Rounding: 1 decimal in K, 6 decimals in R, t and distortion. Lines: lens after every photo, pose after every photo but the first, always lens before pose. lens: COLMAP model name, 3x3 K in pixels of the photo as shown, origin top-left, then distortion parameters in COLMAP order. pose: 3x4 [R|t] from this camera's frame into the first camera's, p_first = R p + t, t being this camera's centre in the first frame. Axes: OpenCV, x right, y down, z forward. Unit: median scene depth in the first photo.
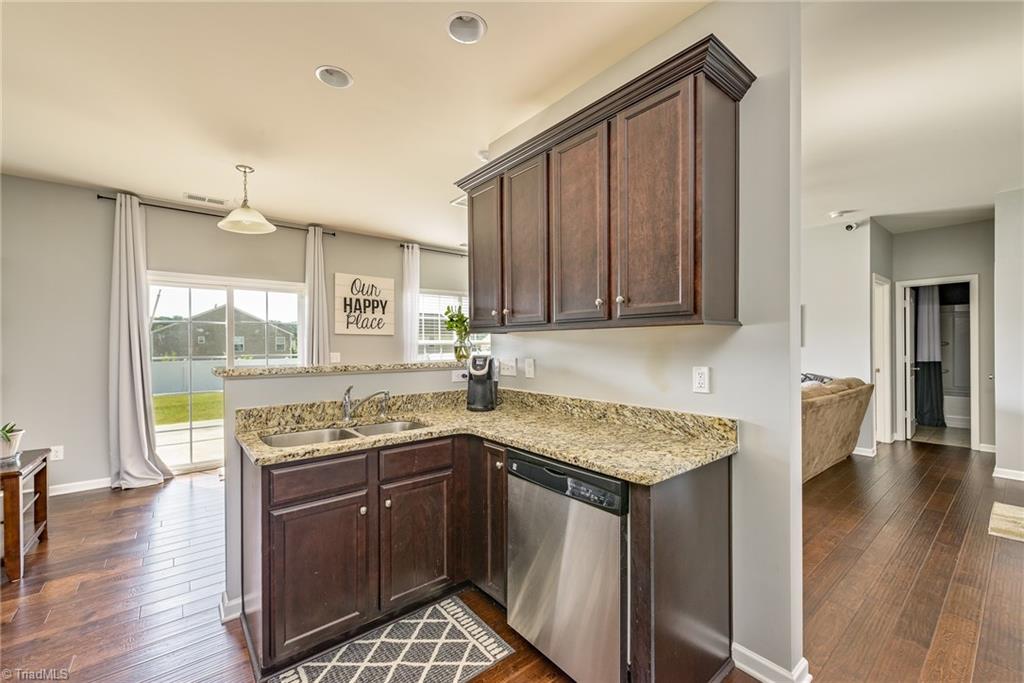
lens RADIAL K [[416.7, 0, 508.4], [0, 416.7, 345.4], [0, 0, 1]] dist [0.007369, -0.000368]
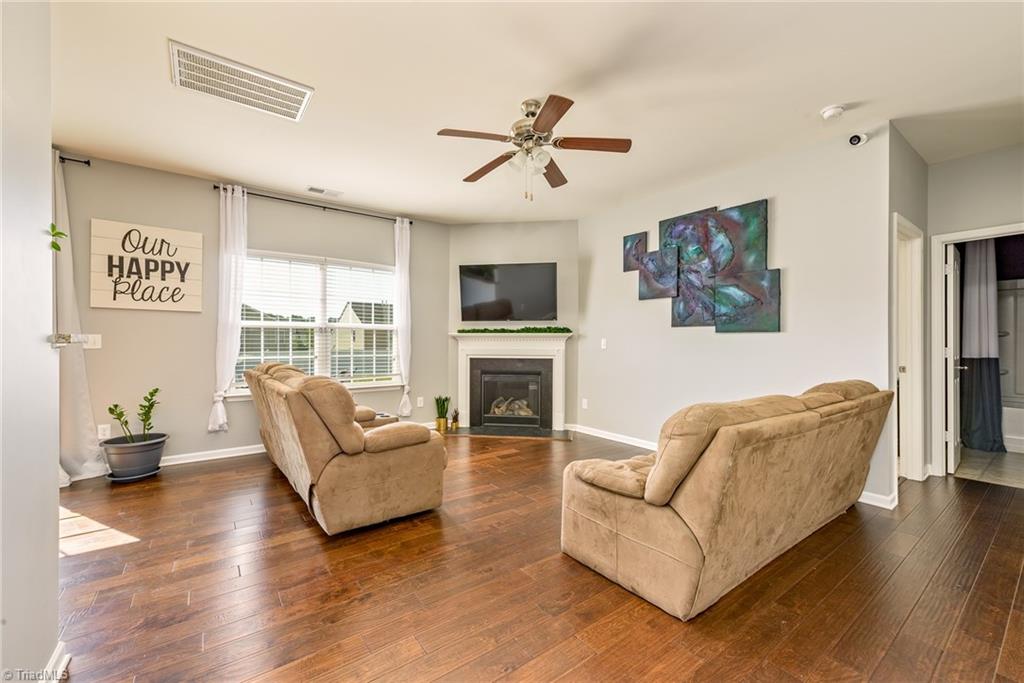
lens RADIAL K [[416.7, 0, 511.4], [0, 416.7, 340.3], [0, 0, 1]] dist [0.007369, -0.000368]
pose [[0.999187, 0.008917, -0.039310, 0.293126], [-0.009067, 0.999952, -0.003638, 0.022357], [0.039275, 0.003991, 0.999220, 0.317533]]
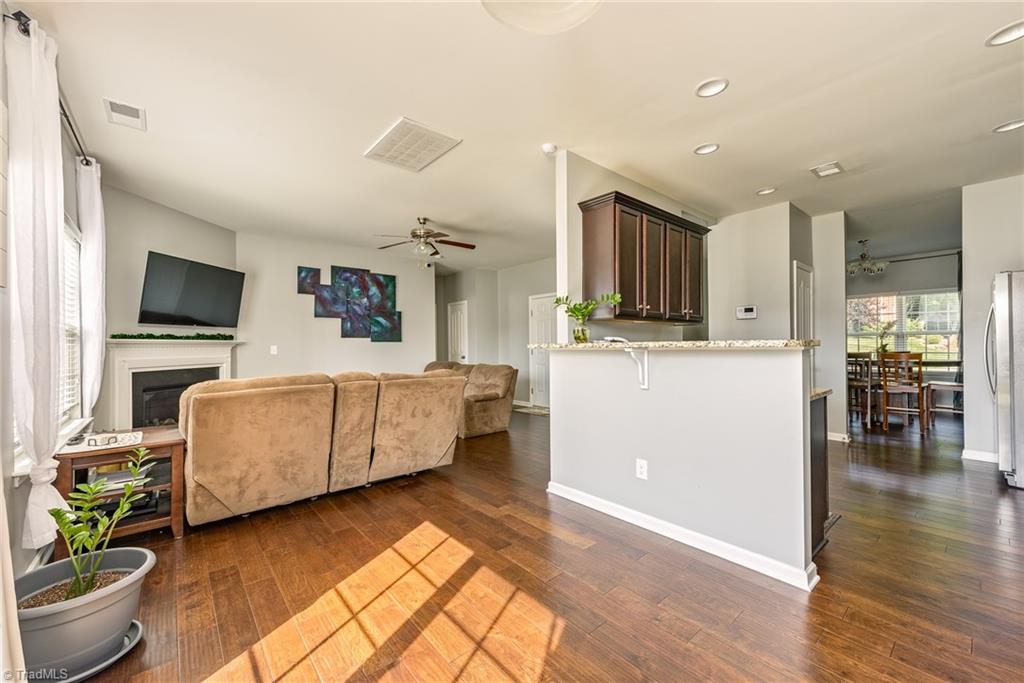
lens RADIAL K [[416.7, 0, 514.6], [0, 416.7, 343.4], [0, 0, 1]] dist [0.007369, -0.000368]
pose [[-0.043800, 0.010706, 0.998983, -0.623289], [0.010779, 0.999889, -0.010243, 0.025198], [-0.998982, 0.010319, -0.043910, 0.658177]]
